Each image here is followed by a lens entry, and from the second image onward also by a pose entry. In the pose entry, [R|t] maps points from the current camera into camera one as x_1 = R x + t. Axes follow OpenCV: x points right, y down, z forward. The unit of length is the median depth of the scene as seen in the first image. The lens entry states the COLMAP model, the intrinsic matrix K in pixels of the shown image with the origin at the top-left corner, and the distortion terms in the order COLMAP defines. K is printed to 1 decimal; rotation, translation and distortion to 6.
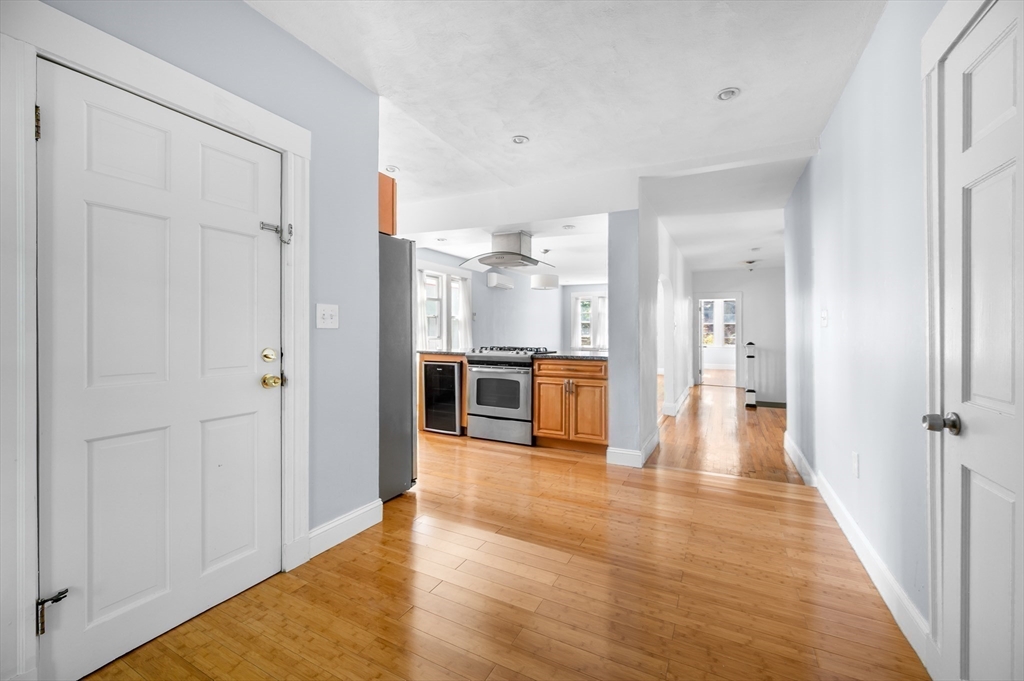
lens RADIAL K [[408.7, 0, 512.1], [0, 408.7, 332.9], [0, 0, 1]] dist [-0.000146, 0.000426]
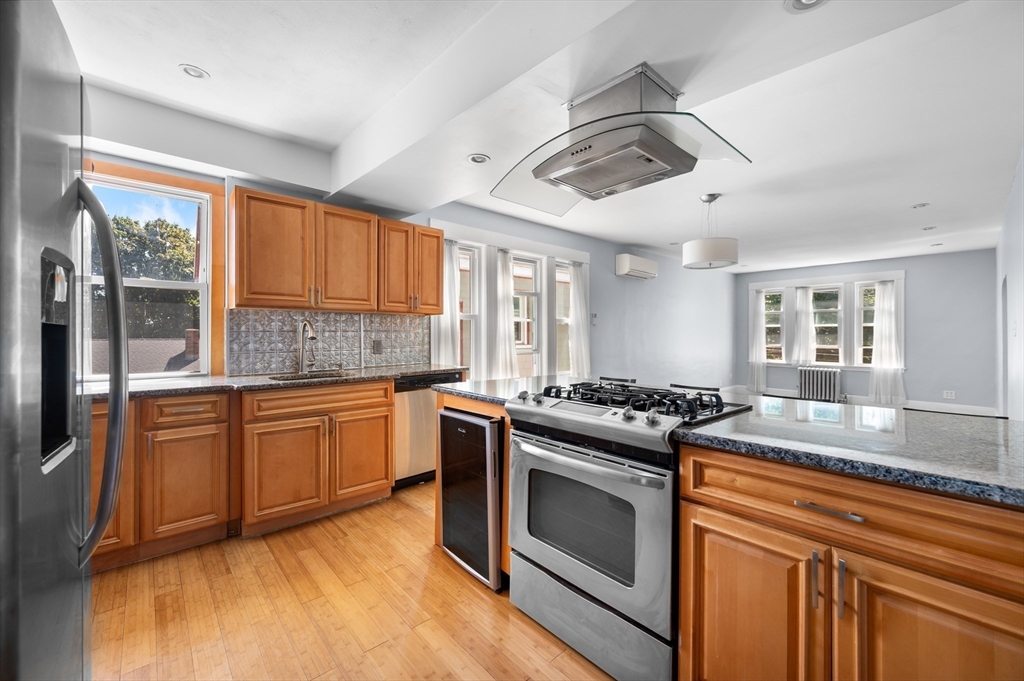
lens RADIAL K [[408.7, 0, 511.0], [0, 408.7, 338.1], [0, 0, 1]] dist [-0.000146, 0.000426]
pose [[0.934521, 0.000528, -0.355907, 0.039834], [-0.000887, 0.999999, -0.000845, -0.015283], [0.355906, 0.001105, 0.934521, 0.606145]]
